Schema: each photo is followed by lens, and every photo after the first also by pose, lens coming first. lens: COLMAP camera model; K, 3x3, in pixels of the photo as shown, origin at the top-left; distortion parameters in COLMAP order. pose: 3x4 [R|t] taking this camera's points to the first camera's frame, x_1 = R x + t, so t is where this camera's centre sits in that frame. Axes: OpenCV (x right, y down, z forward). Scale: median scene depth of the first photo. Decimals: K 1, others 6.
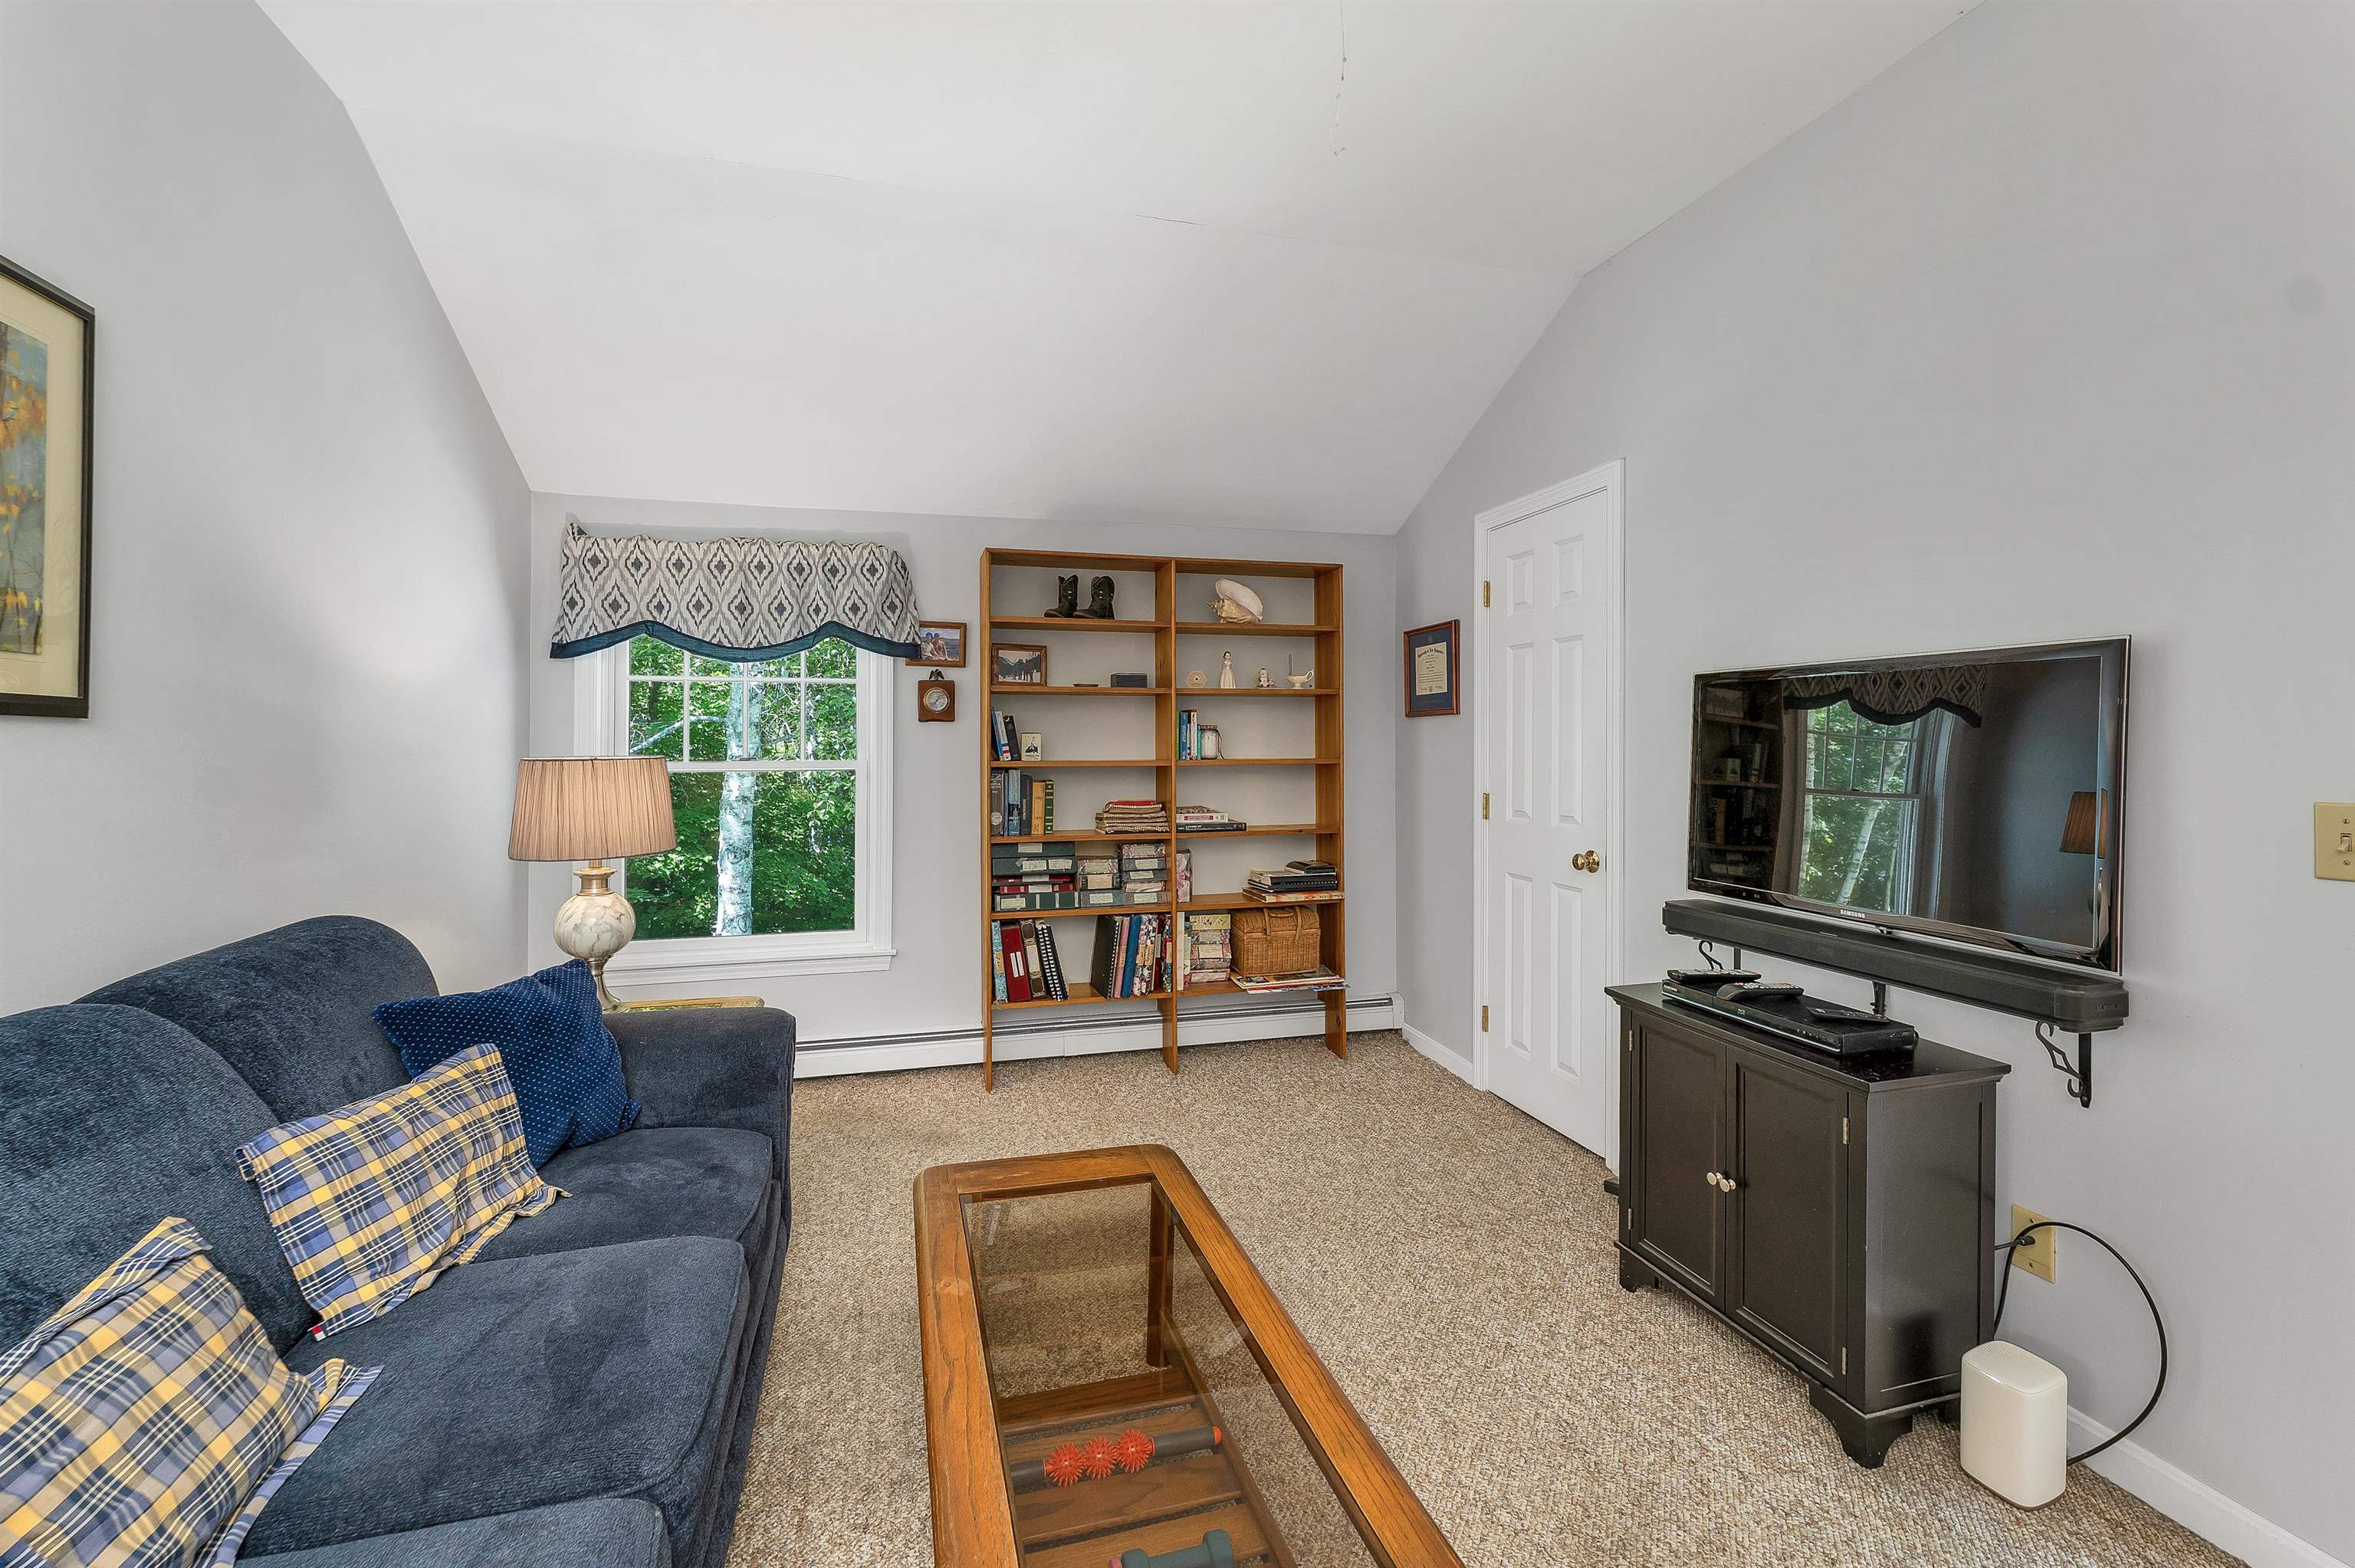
lens RADIAL K [[980.1, 0, 1173.9], [0, 980.1, 737.3], [0, 0, 1]] dist [-0.000153, -0.000177]
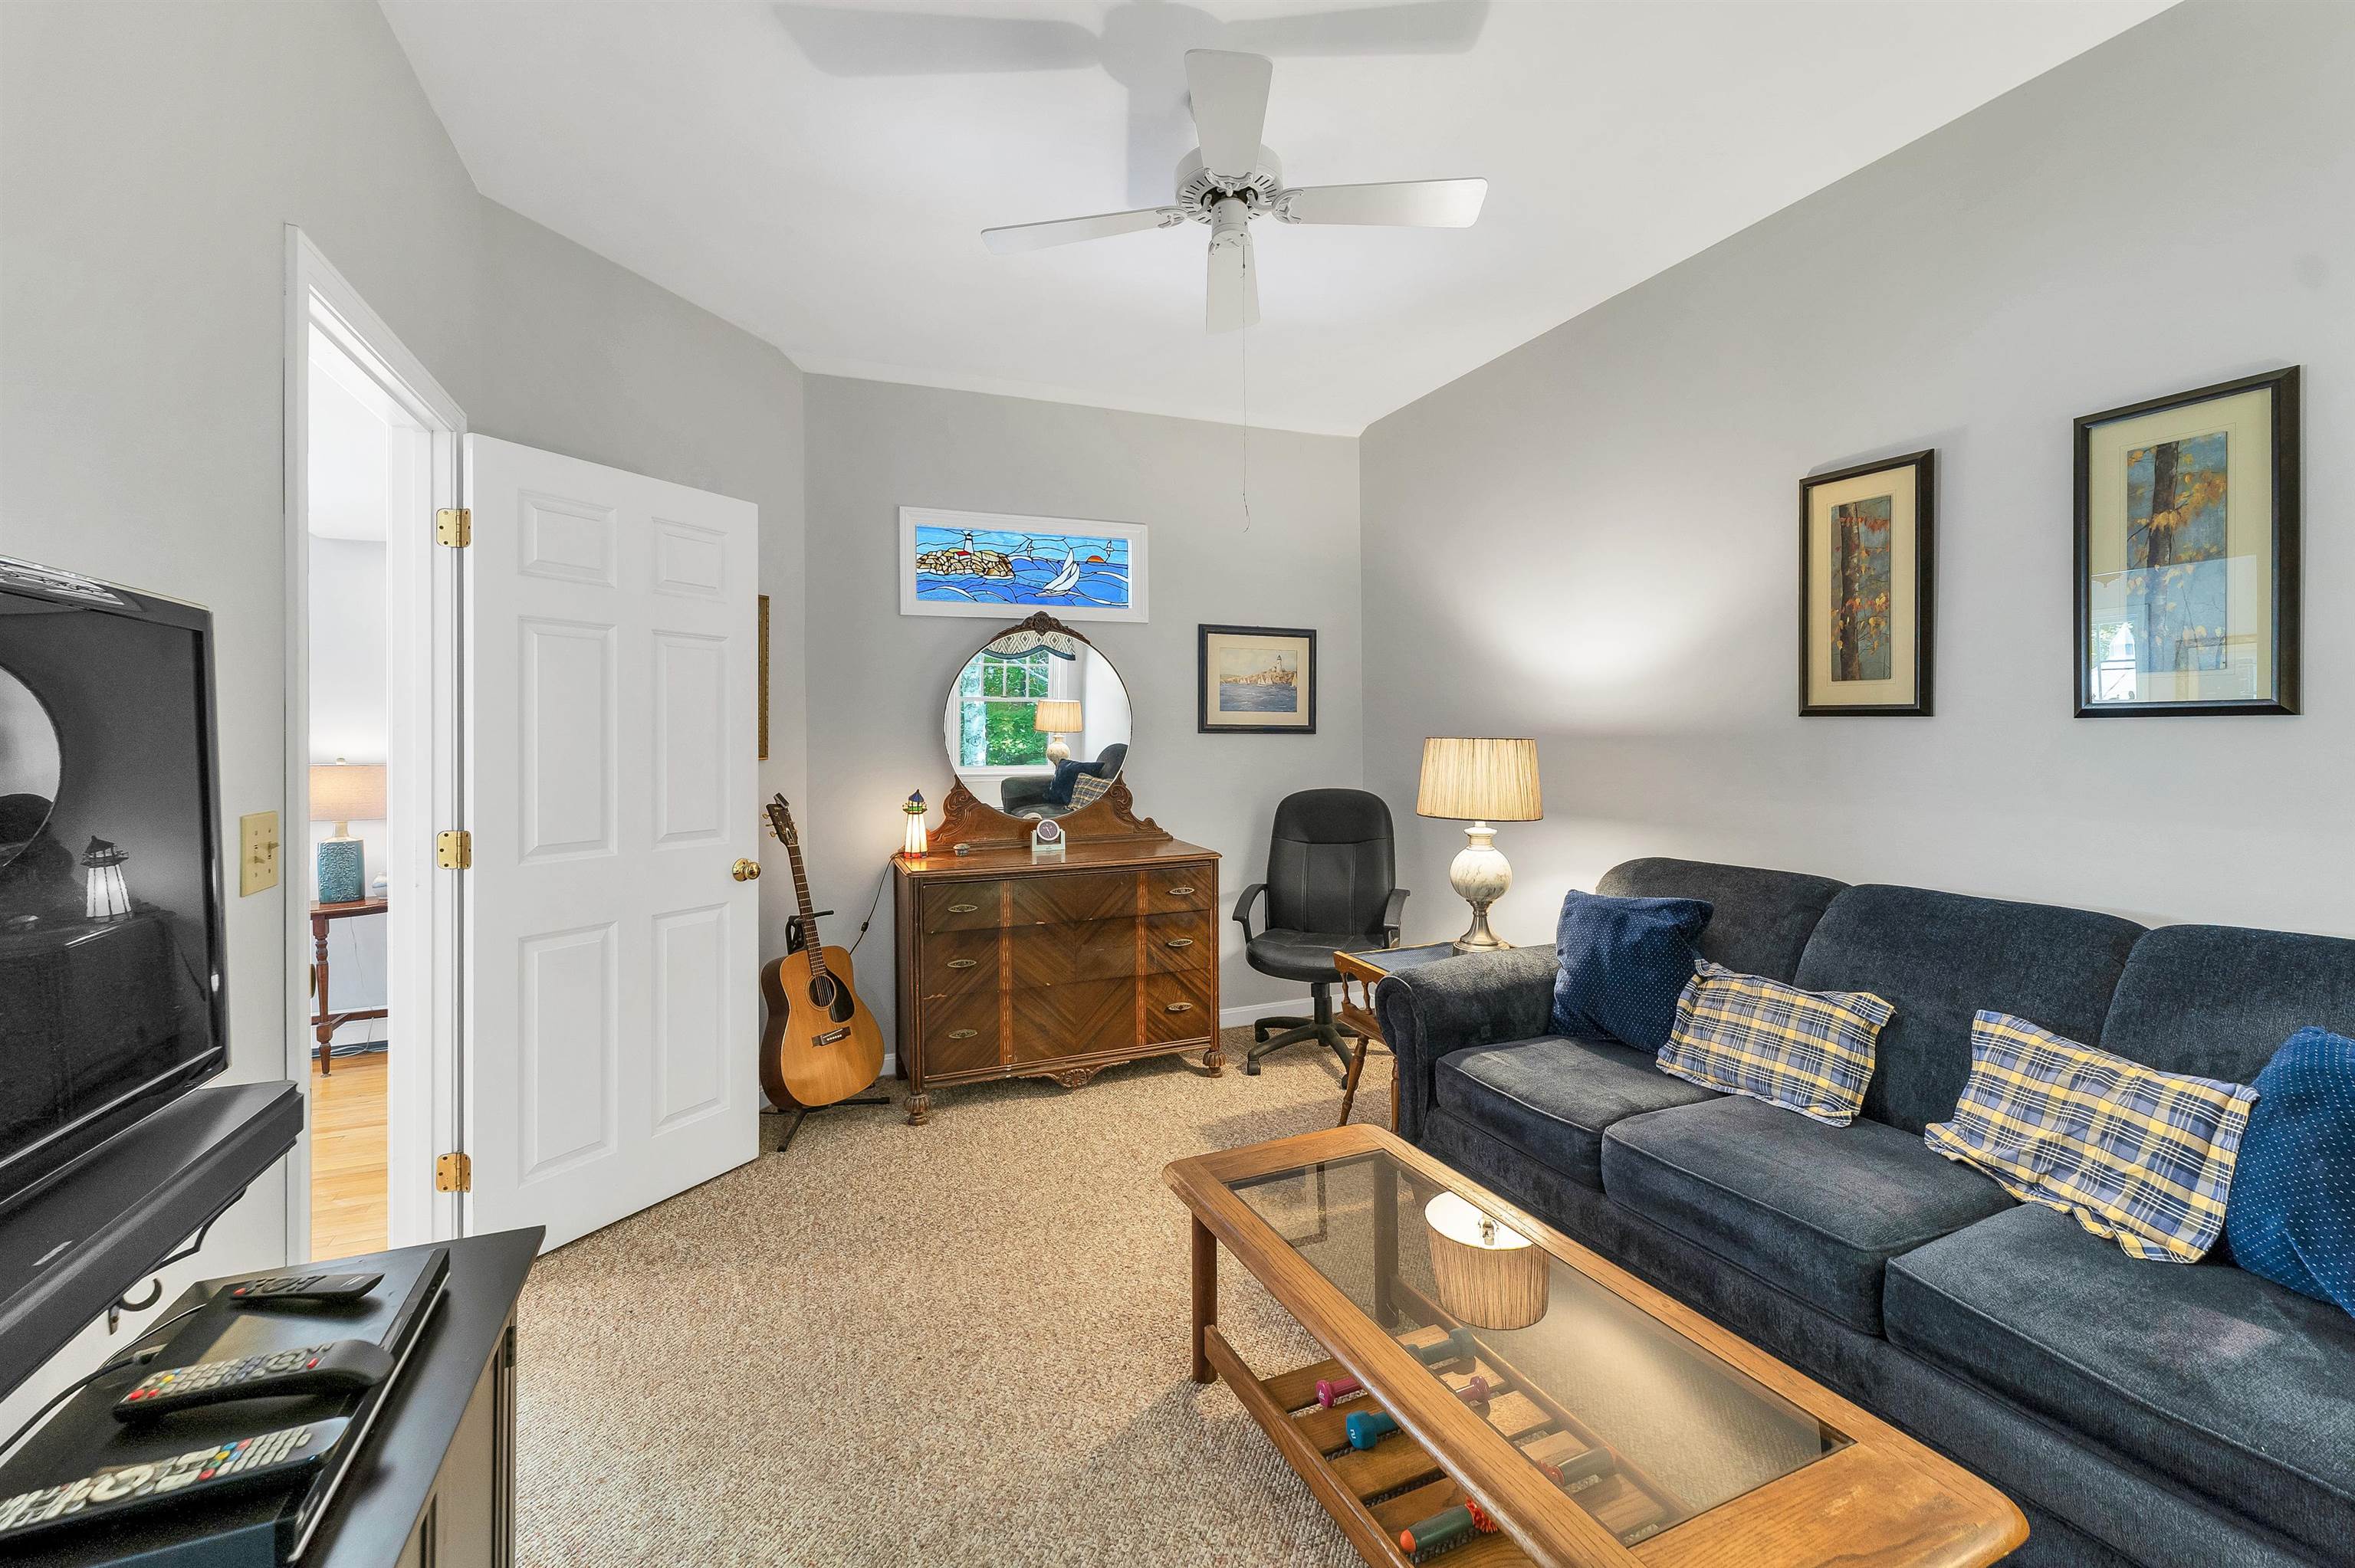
lens RADIAL K [[991.6, 0, 1168.1], [0, 991.6, 745.3], [0, 0, 1]] dist [-0.000308, -0.000055]
pose [[-0.992046, 0.008223, -0.125603, 0.167198], [0.008619, 0.999959, -0.002608, 0.003430], [0.125577, -0.003669, -0.992077, 0.855892]]
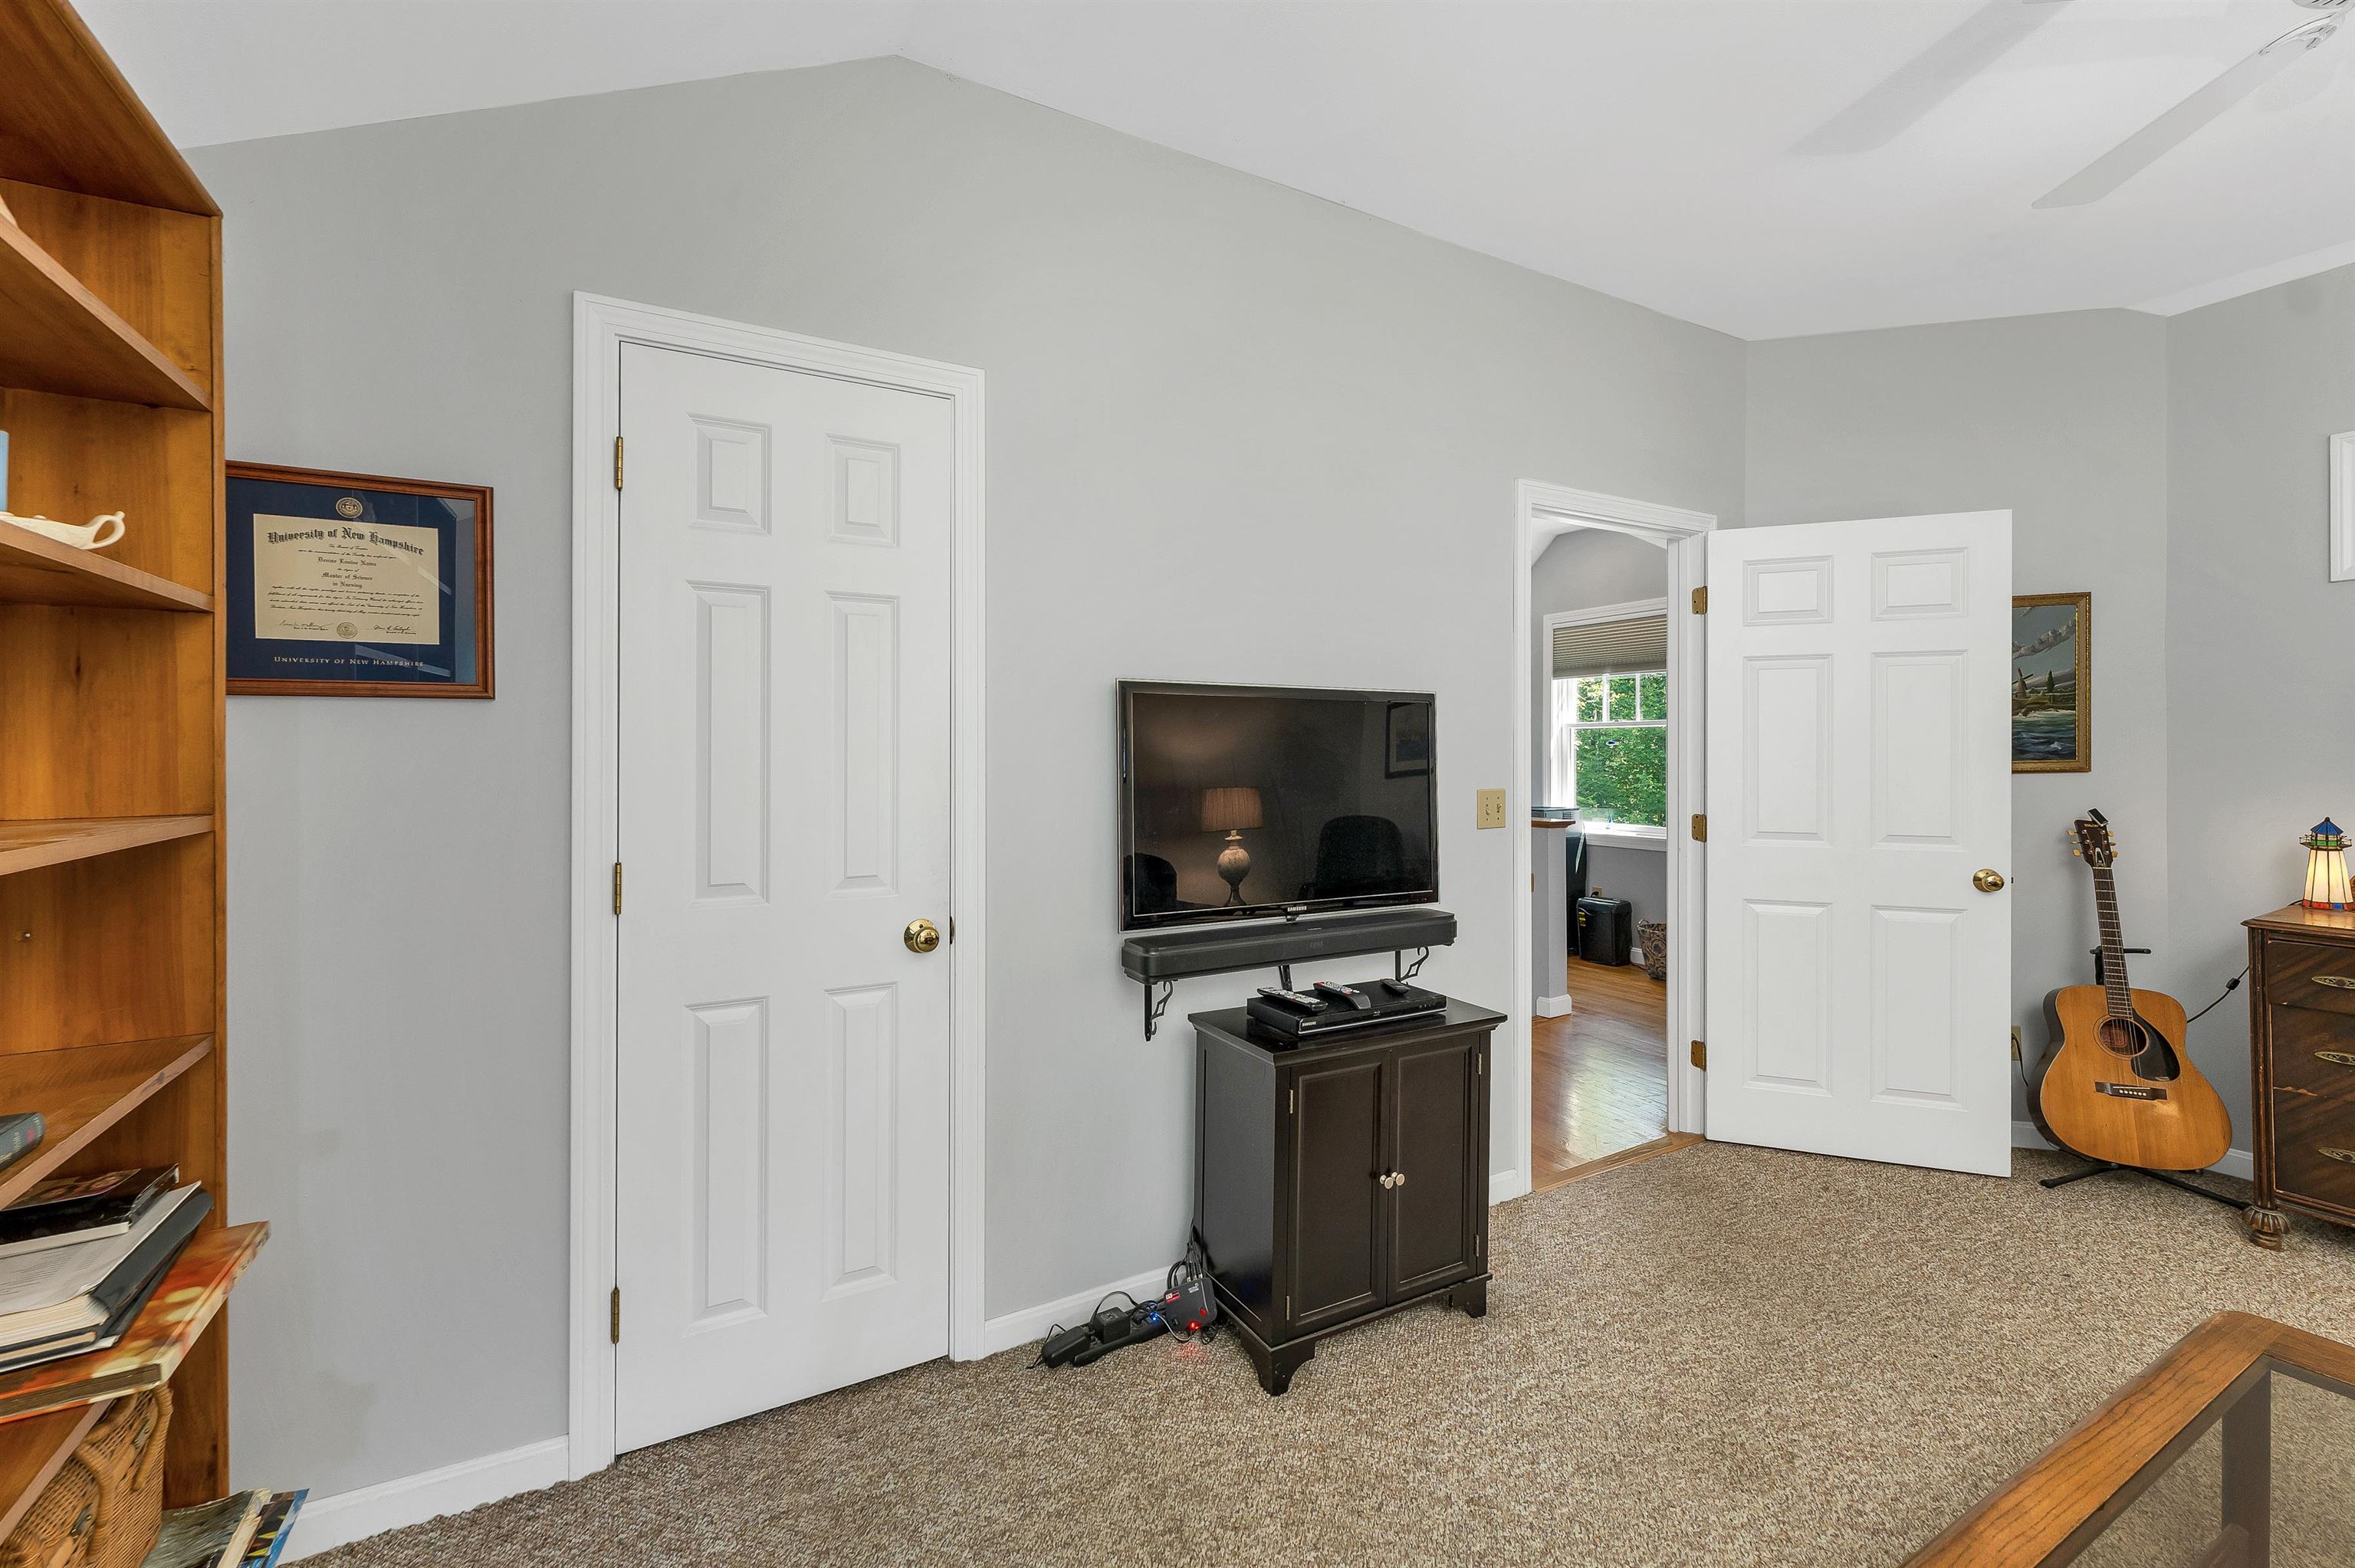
lens RADIAL K [[991.6, 0, 1168.1], [0, 991.6, 745.3], [0, 0, 1]] dist [-0.000308, -0.000055]
pose [[-0.231810, 0.004613, 0.972750, -0.239111], [-0.006363, 0.999960, -0.006259, -0.001498], [-0.972740, -0.007640, -0.231772, 0.850229]]
